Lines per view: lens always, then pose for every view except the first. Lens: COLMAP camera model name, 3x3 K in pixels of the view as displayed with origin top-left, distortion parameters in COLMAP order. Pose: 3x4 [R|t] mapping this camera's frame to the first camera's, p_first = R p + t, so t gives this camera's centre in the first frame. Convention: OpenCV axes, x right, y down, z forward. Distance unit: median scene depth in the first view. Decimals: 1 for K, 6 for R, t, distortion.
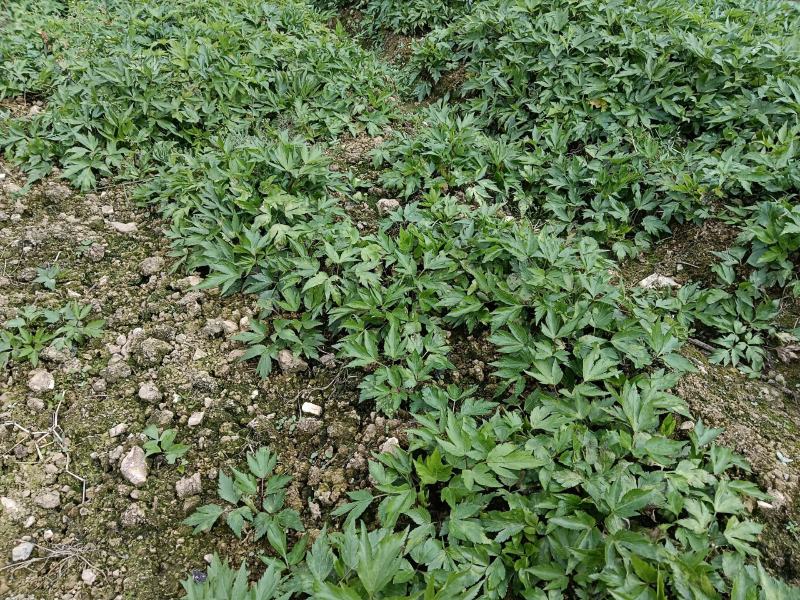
lens RADIAL K [[627.1, 0, 400.0], [0, 627.1, 300.0], [0, 0, 1]] dist [0.038504, -0.038583]
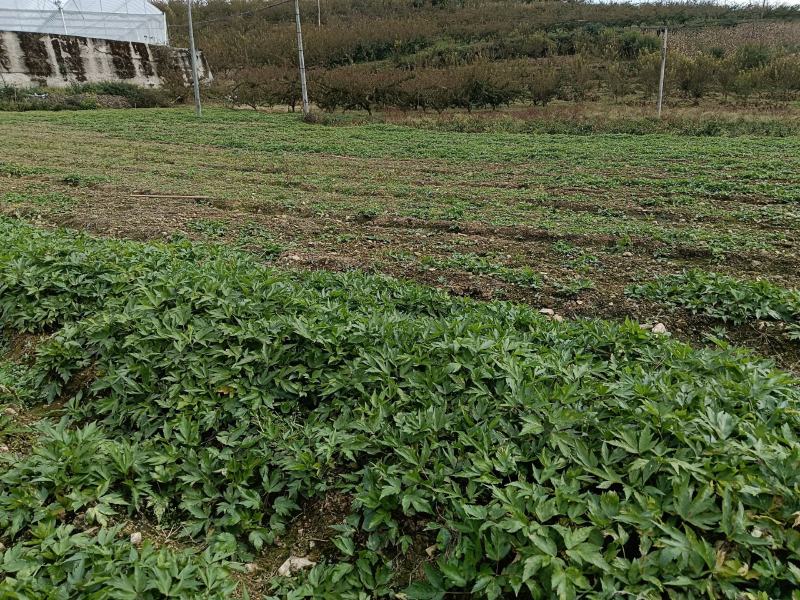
lens RADIAL K [[622.3, 0, 400.0], [0, 622.3, 300.0], [0, 0, 1]] dist [0.100352, -0.184405]
pose [[0.879960, -0.090219, 0.466402, 0.104393], [0.254572, 0.918480, -0.302634, -0.061582], [-0.401077, 0.385039, 0.831193, -0.076326]]
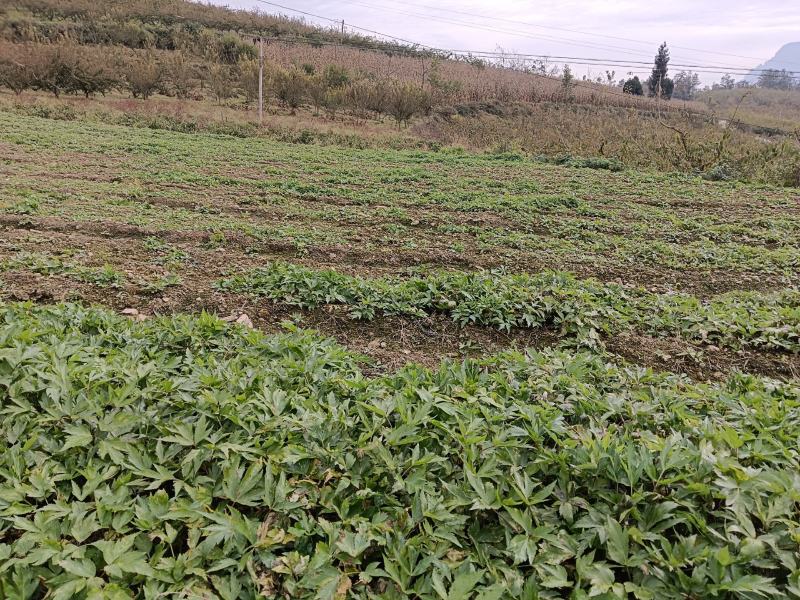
lens RADIAL K [[622.3, 0, 400.0], [0, 622.3, 300.0], [0, 0, 1]] dist [0.100352, -0.184405]
pose [[0.469116, -0.138323, 0.872237, 0.196596], [0.438922, 0.893557, -0.094362, -0.018403], [-0.766340, 0.427110, 0.479895, -0.110250]]
